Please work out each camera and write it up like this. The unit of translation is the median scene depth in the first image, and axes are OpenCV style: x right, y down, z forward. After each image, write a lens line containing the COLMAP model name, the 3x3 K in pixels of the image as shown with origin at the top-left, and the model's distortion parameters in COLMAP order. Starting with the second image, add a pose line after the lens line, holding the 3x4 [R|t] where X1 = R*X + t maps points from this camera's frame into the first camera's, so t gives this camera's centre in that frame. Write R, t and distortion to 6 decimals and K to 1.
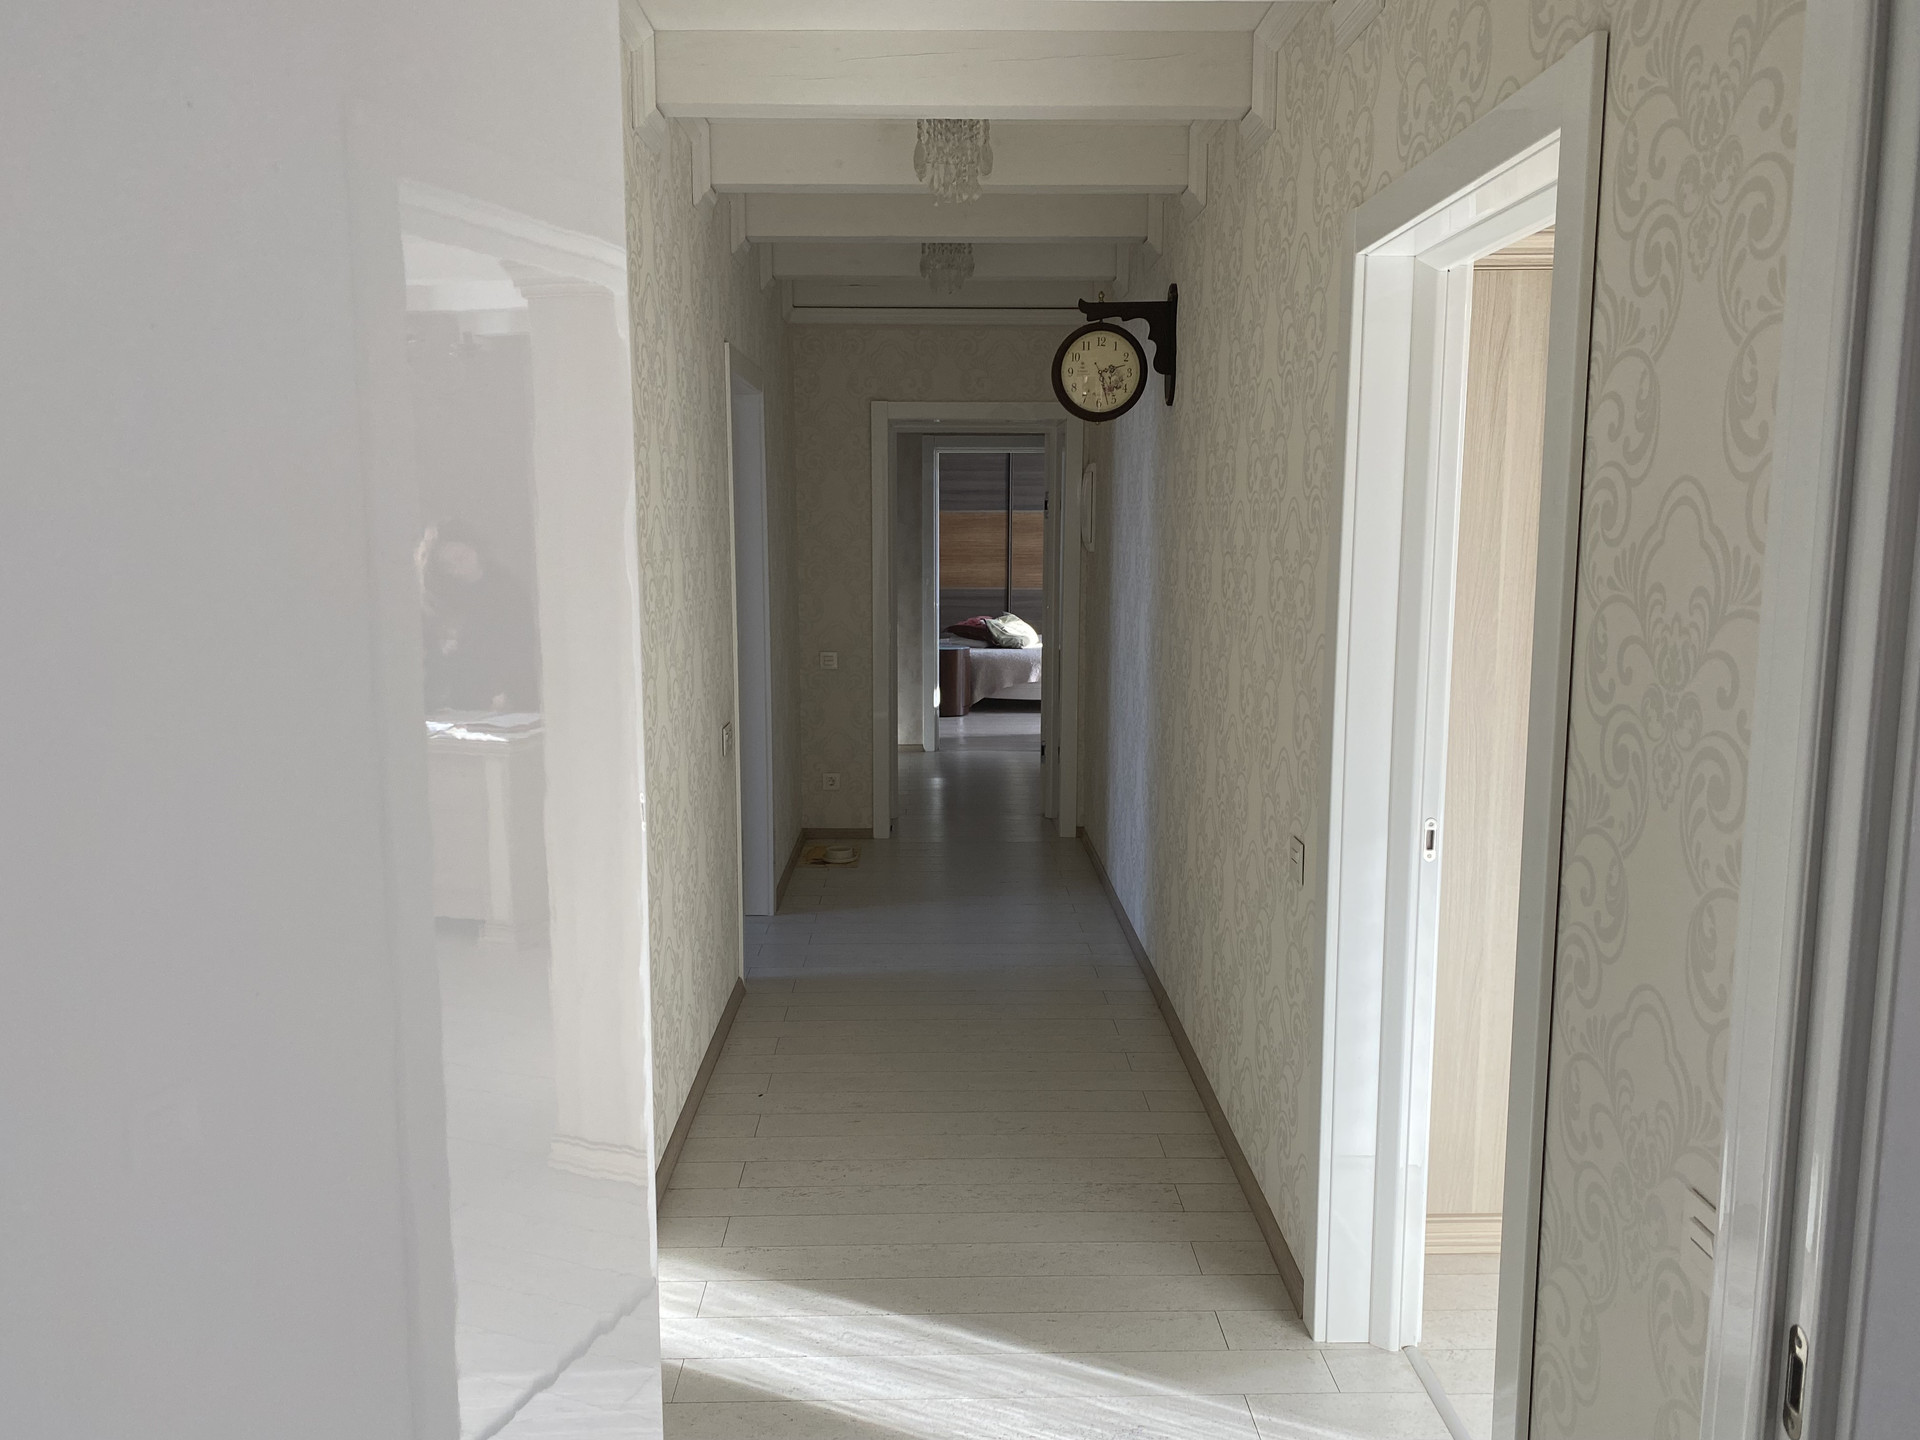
lens RADIAL K [[1455.6, 0, 955.7], [0, 1455.6, 727.2], [0, 0, 1]] dist [0.042749, -0.050973]
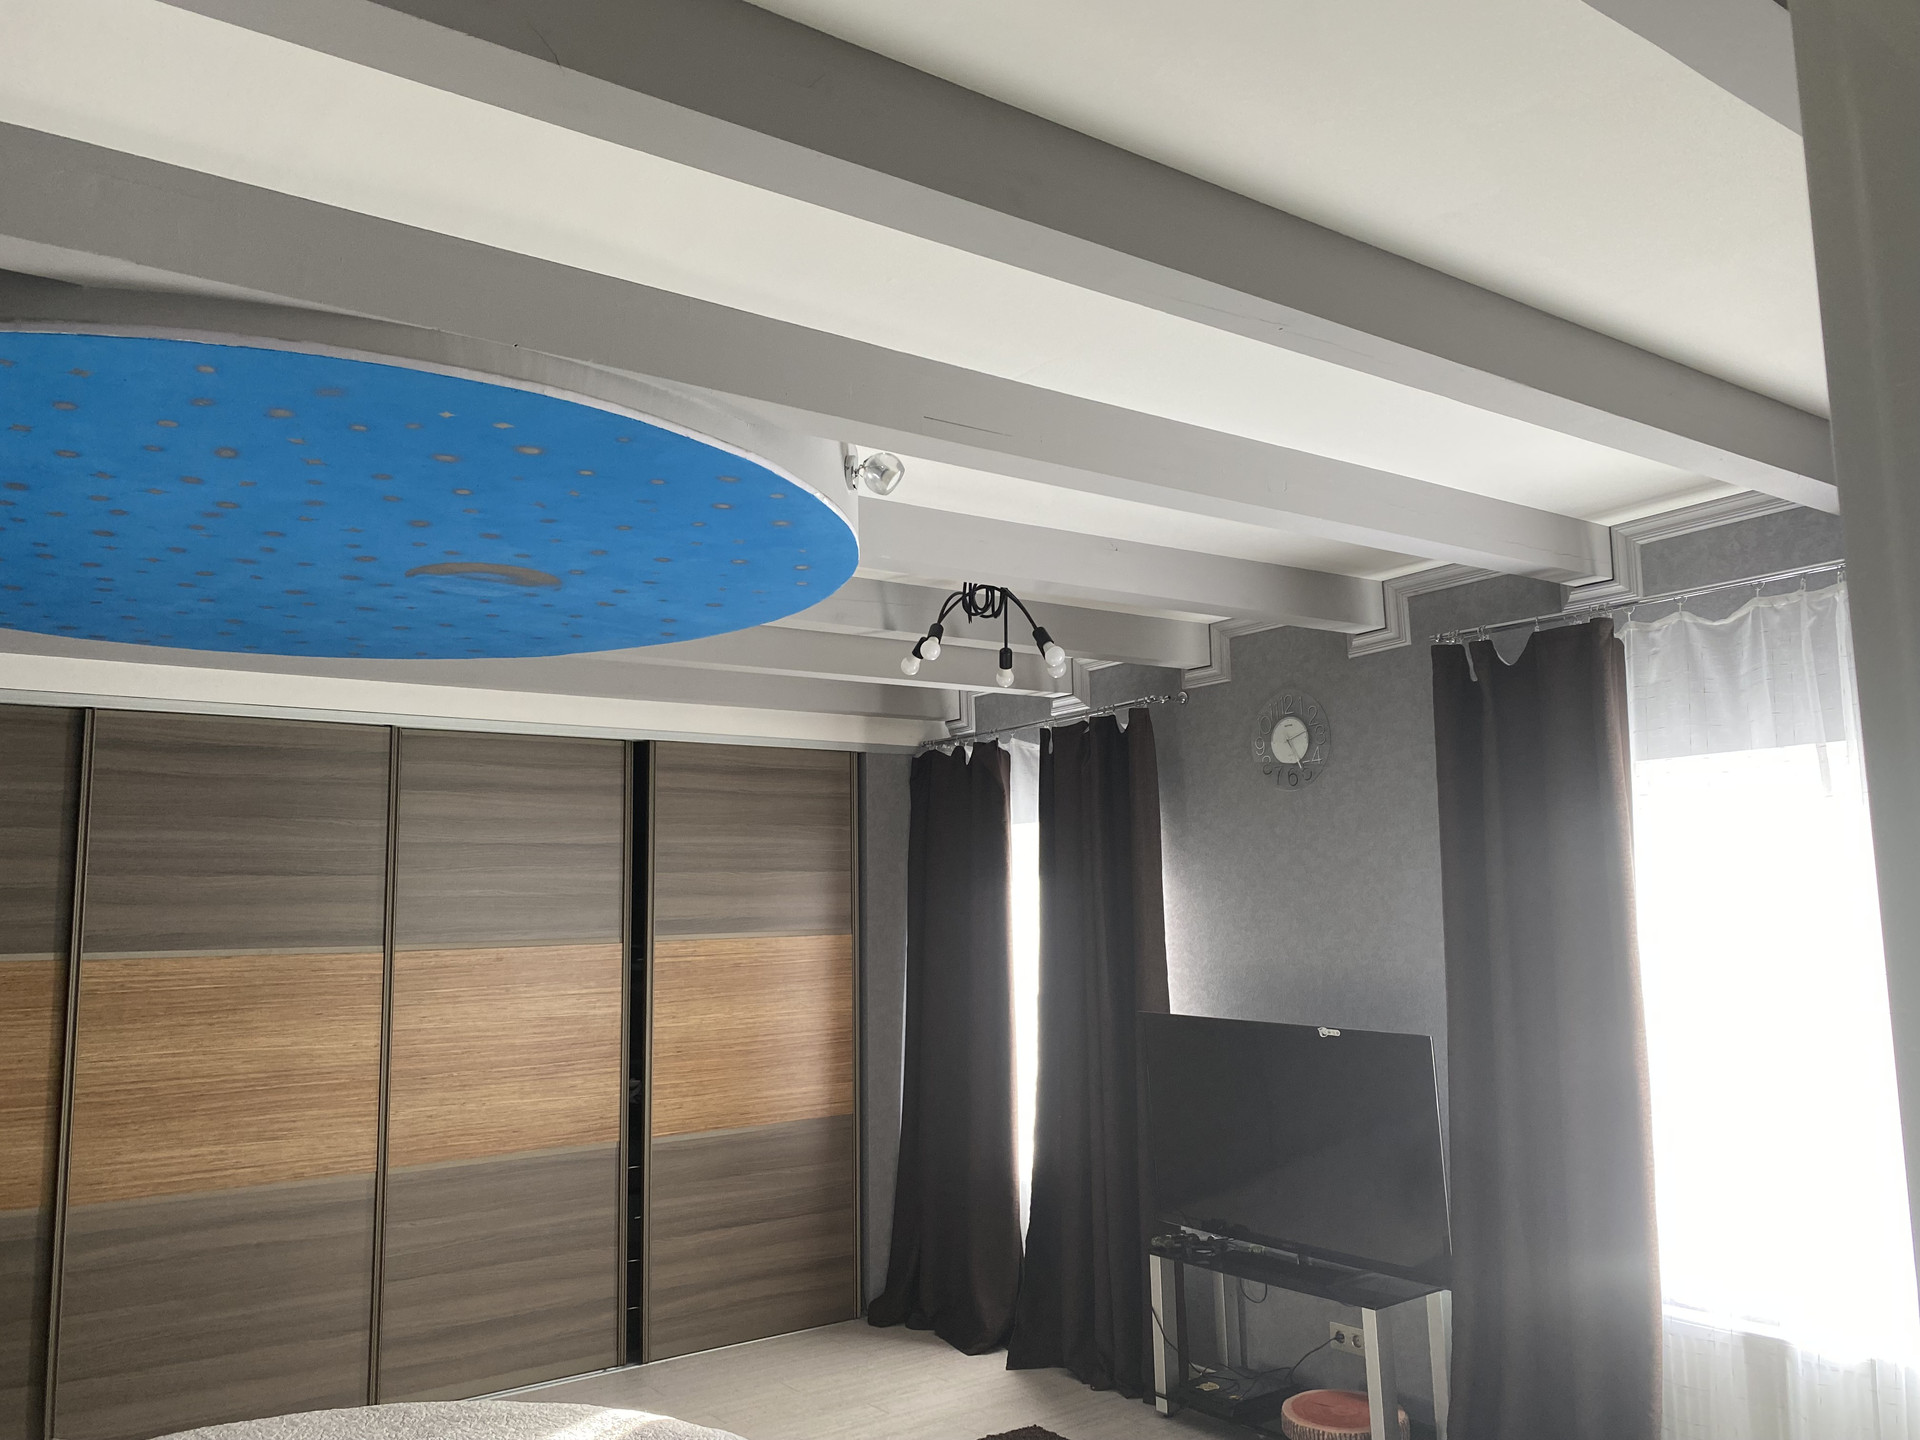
lens RADIAL K [[1455.6, 0, 952.9], [0, 1455.6, 739.1], [0, 0, 1]] dist [0.042749, -0.050973]
pose [[0.818144, 0.050964, 0.572750, 0.009187], [0.103461, 0.966761, -0.233812, -0.100326], [-0.565629, 0.250549, 0.785678, 0.636741]]
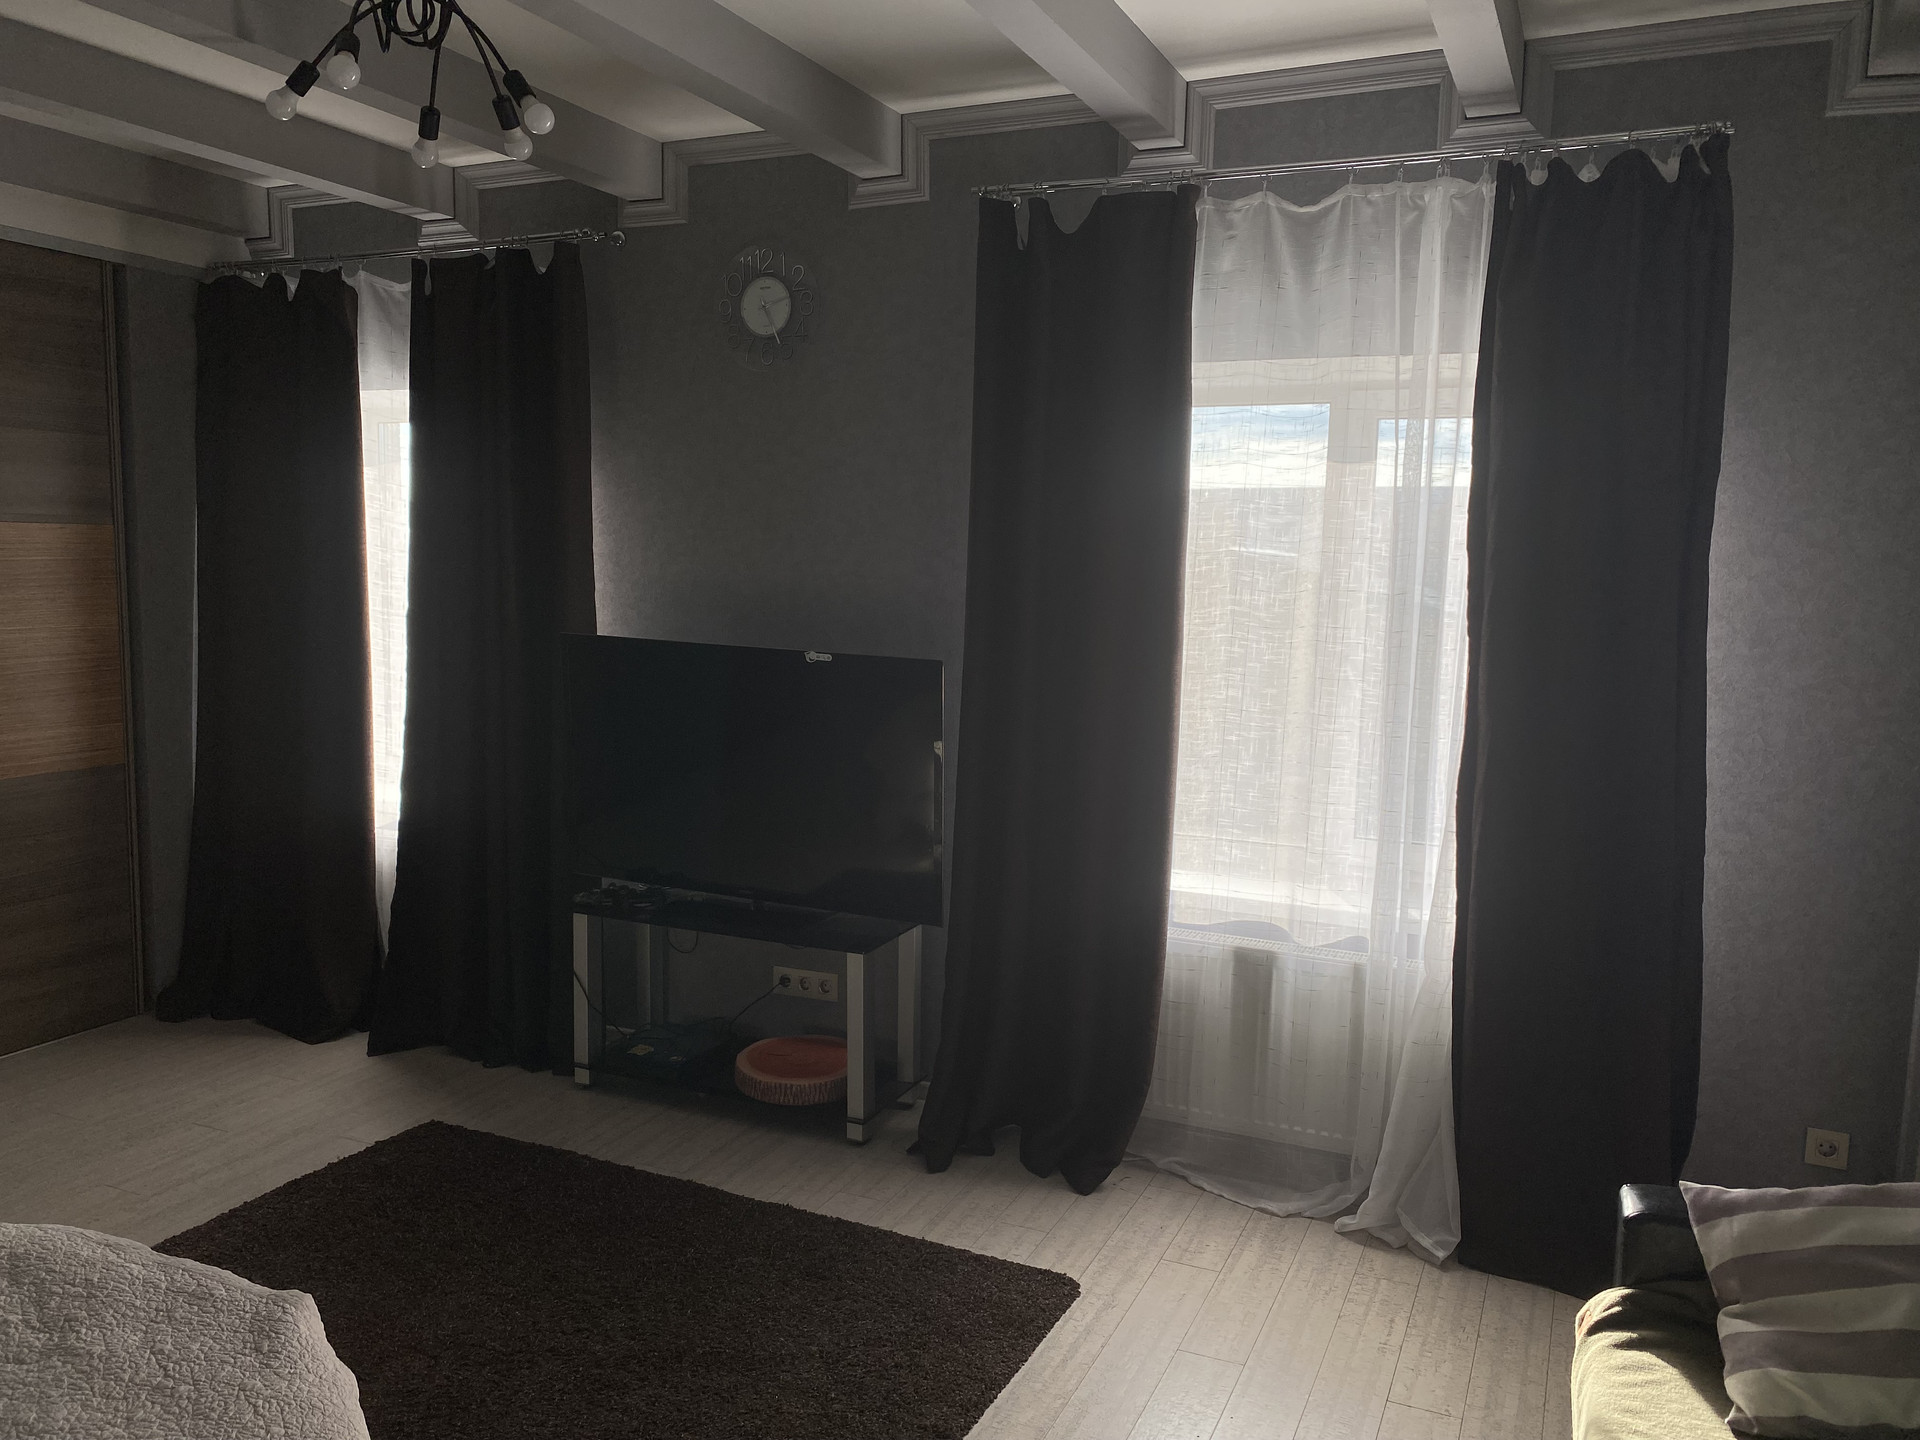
lens RADIAL K [[1455.6, 0, 948.8], [0, 1455.6, 740.5], [0, 0, 1]] dist [0.042749, -0.050973]
pose [[0.427727, -0.108295, 0.897397, 0.024290], [0.107004, 0.991883, 0.068696, -0.104937], [-0.897552, 0.066642, 0.435843, 0.713298]]
